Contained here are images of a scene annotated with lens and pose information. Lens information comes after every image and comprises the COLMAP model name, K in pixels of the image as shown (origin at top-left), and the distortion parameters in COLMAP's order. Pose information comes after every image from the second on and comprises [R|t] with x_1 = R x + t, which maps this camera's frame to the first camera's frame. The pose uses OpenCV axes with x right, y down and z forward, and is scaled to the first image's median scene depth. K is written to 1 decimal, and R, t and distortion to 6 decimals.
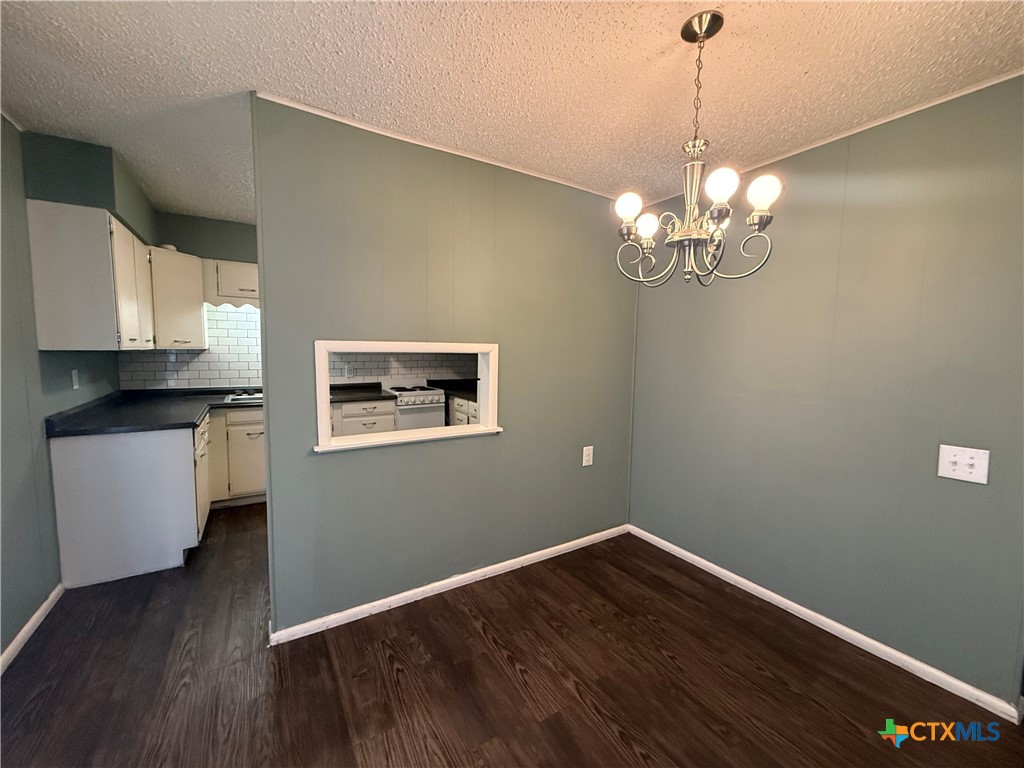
lens RADIAL K [[408.8, 0, 510.8], [0, 408.8, 389.1], [0, 0, 1]] dist [-0.001859, 0.000163]
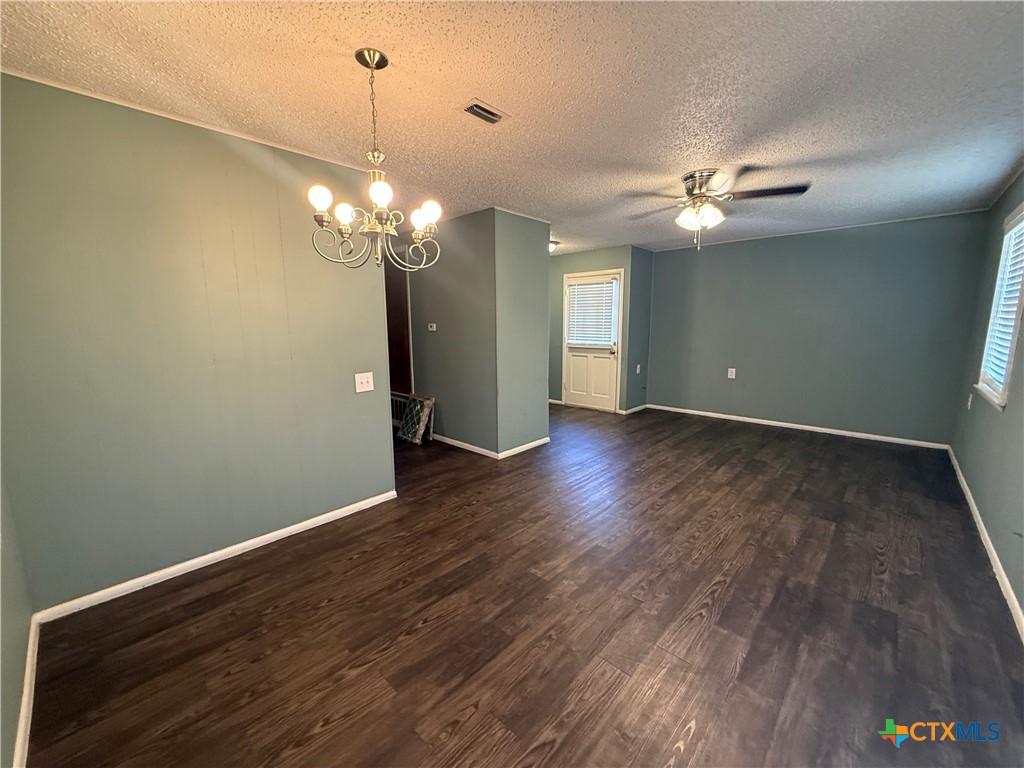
lens RADIAL K [[408.8, 0, 508.3], [0, 408.8, 378.8], [0, 0, 1]] dist [-0.001859, 0.000163]
pose [[-0.252102, -0.152824, 0.955557, -0.678115], [0.094820, 0.978798, 0.181557, -0.088762], [-0.963044, 0.136377, -0.232266, 0.684323]]
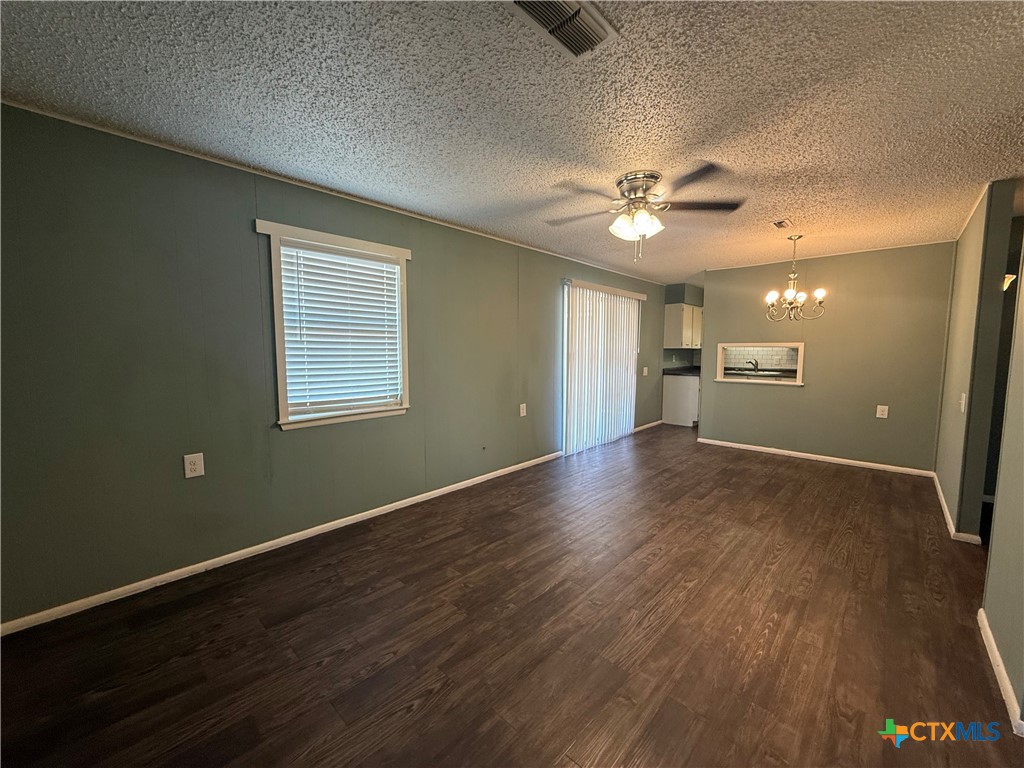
lens RADIAL K [[408.8, 0, 512.2], [0, 408.8, 384.4], [0, 0, 1]] dist [-0.001859, 0.000163]
pose [[0.260183, 0.070027, -0.963017, 1.994688], [-0.091181, 0.994691, 0.047696, 0.170325], [0.961244, 0.075399, 0.265187, -1.207100]]
